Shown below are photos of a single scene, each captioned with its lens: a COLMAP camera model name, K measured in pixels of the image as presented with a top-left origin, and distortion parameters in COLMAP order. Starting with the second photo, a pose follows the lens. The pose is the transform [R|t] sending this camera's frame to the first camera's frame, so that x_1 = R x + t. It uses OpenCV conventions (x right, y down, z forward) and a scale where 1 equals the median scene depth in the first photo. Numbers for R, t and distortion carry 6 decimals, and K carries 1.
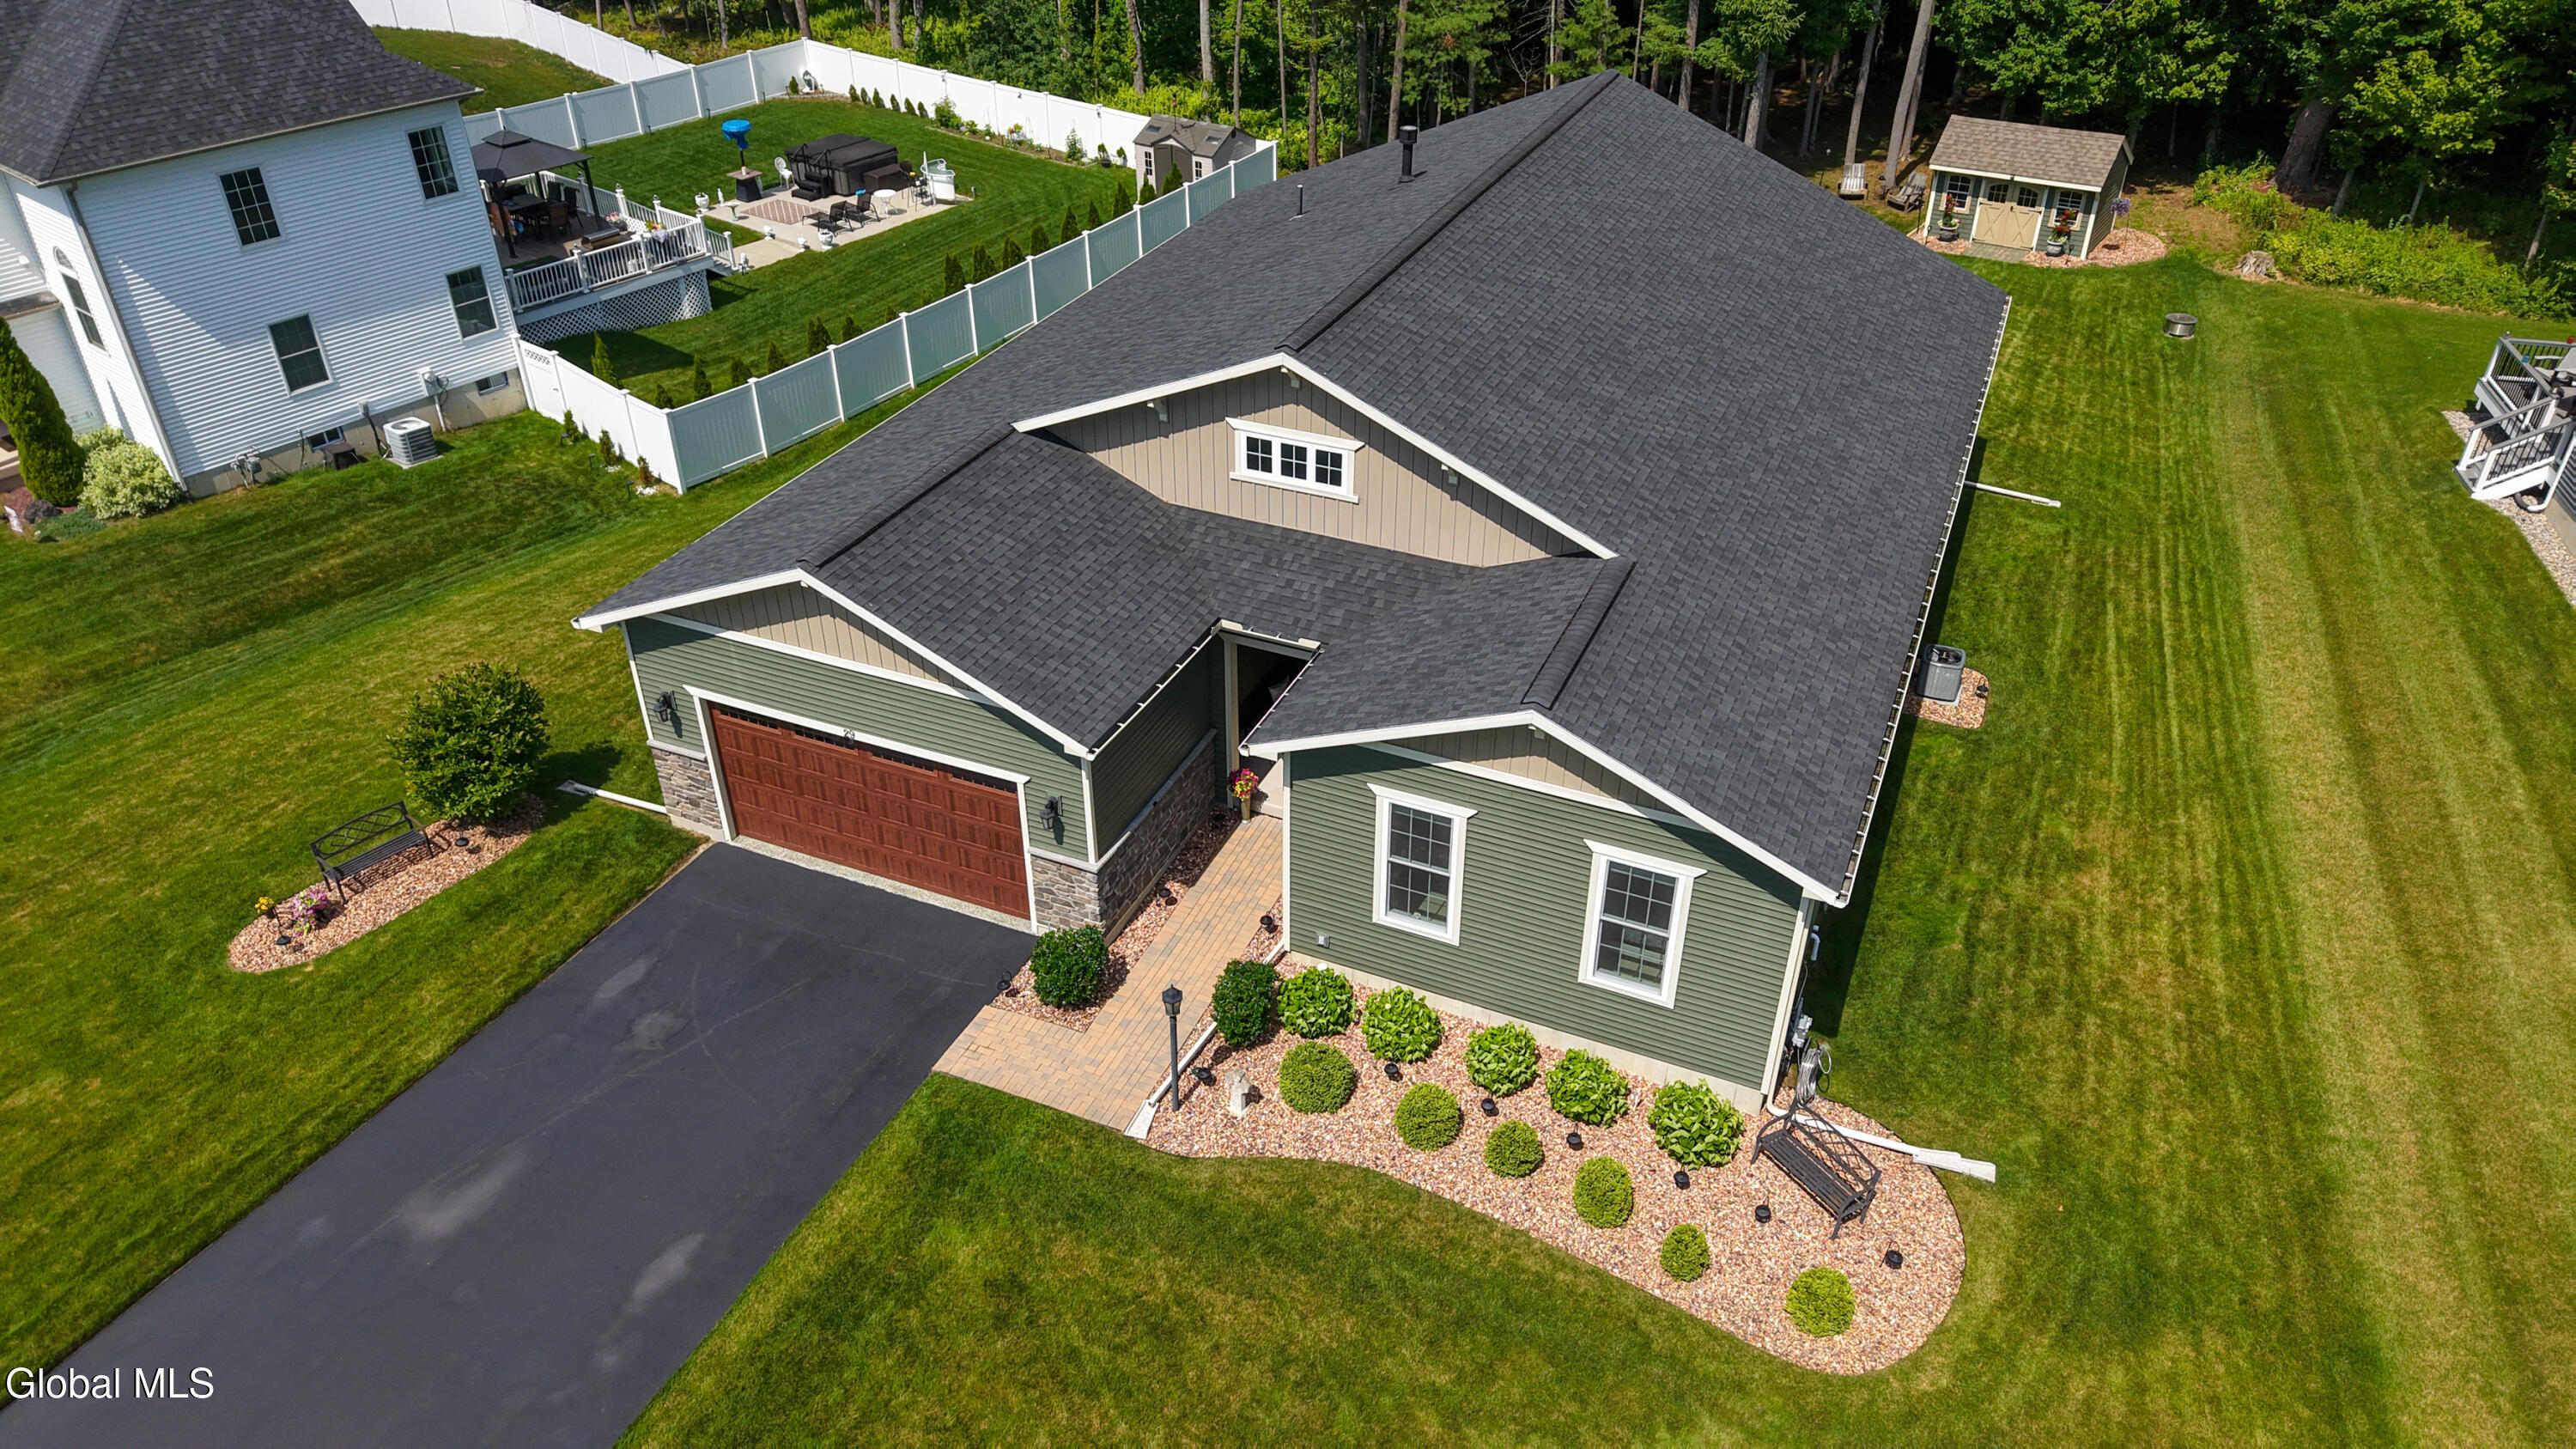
lens RADIAL K [[1734.5, 0, 1288.0], [0, 1734.5, 724.5], [0, 0, 1]] dist [0.043411, -0.043629]
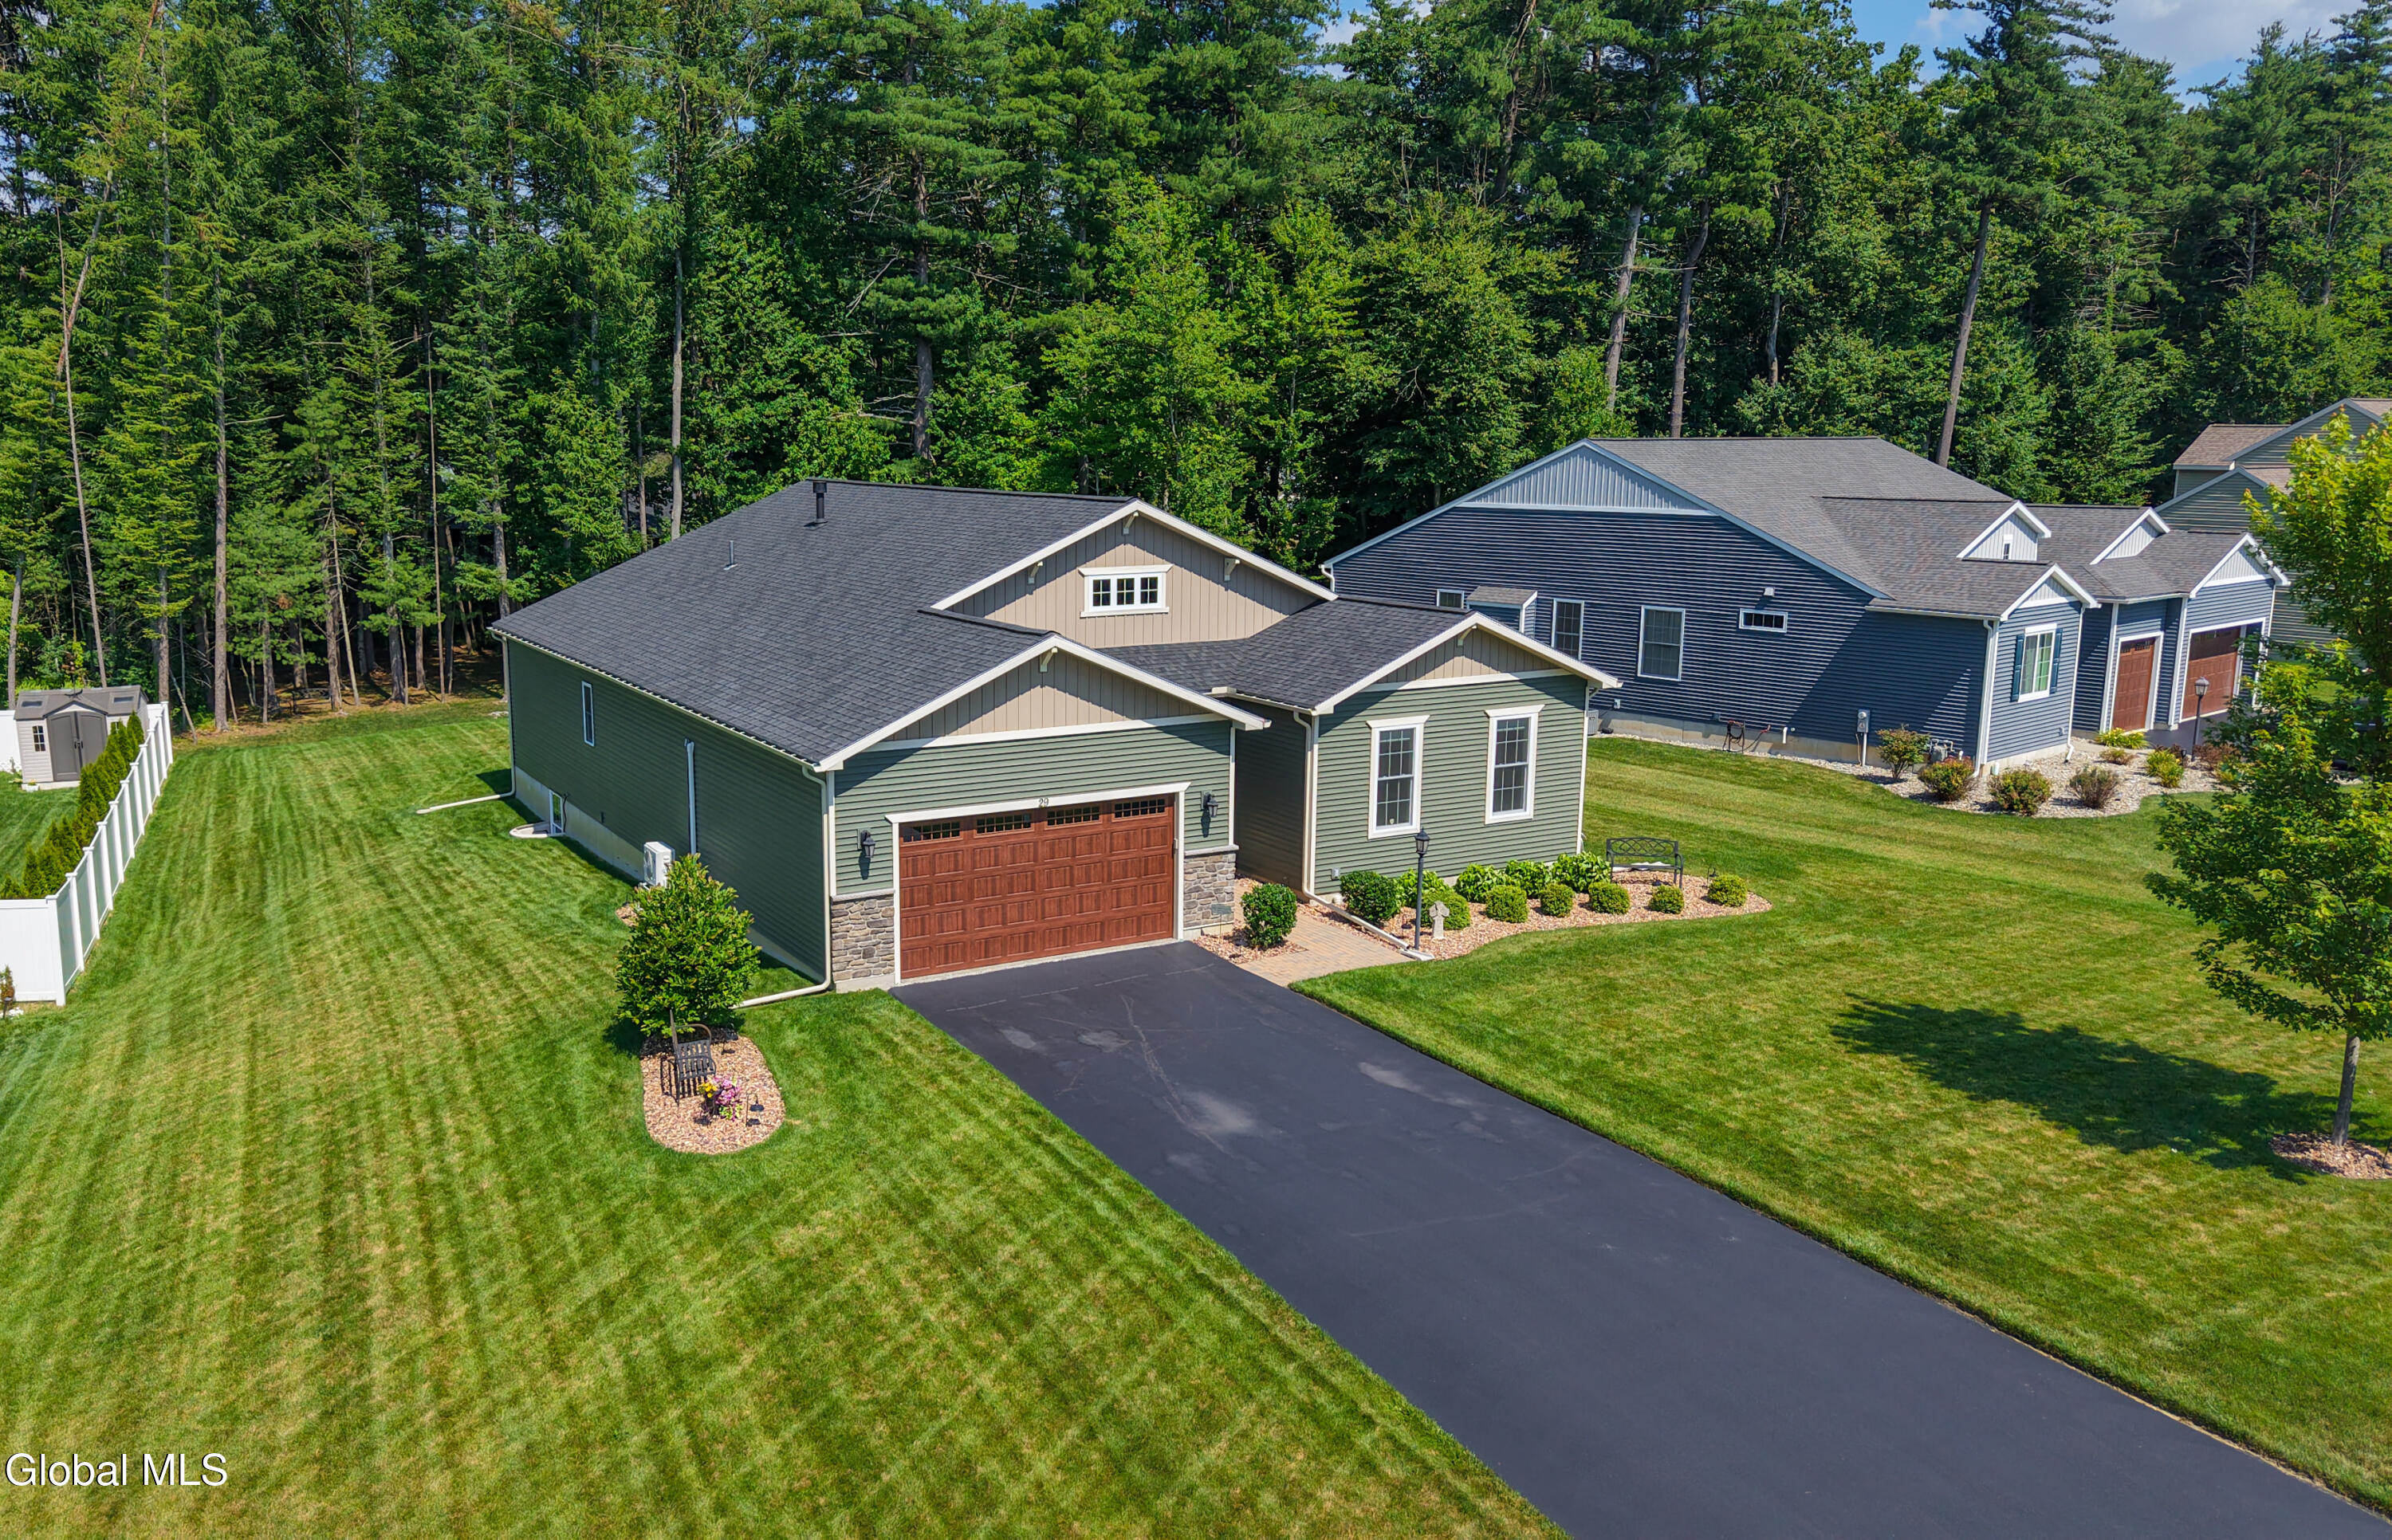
lens RADIAL K [[1835.8, 0, 1052.1], [0, 1835.8, 784.0], [0, 0, 1]] dist [0.034915, -0.039411]
pose [[0.605613, -0.151041, 0.781293, -1.190018], [0.441987, 0.880294, -0.172423, 0.205953], [-0.661725, 0.449743, 0.599876, 0.244737]]
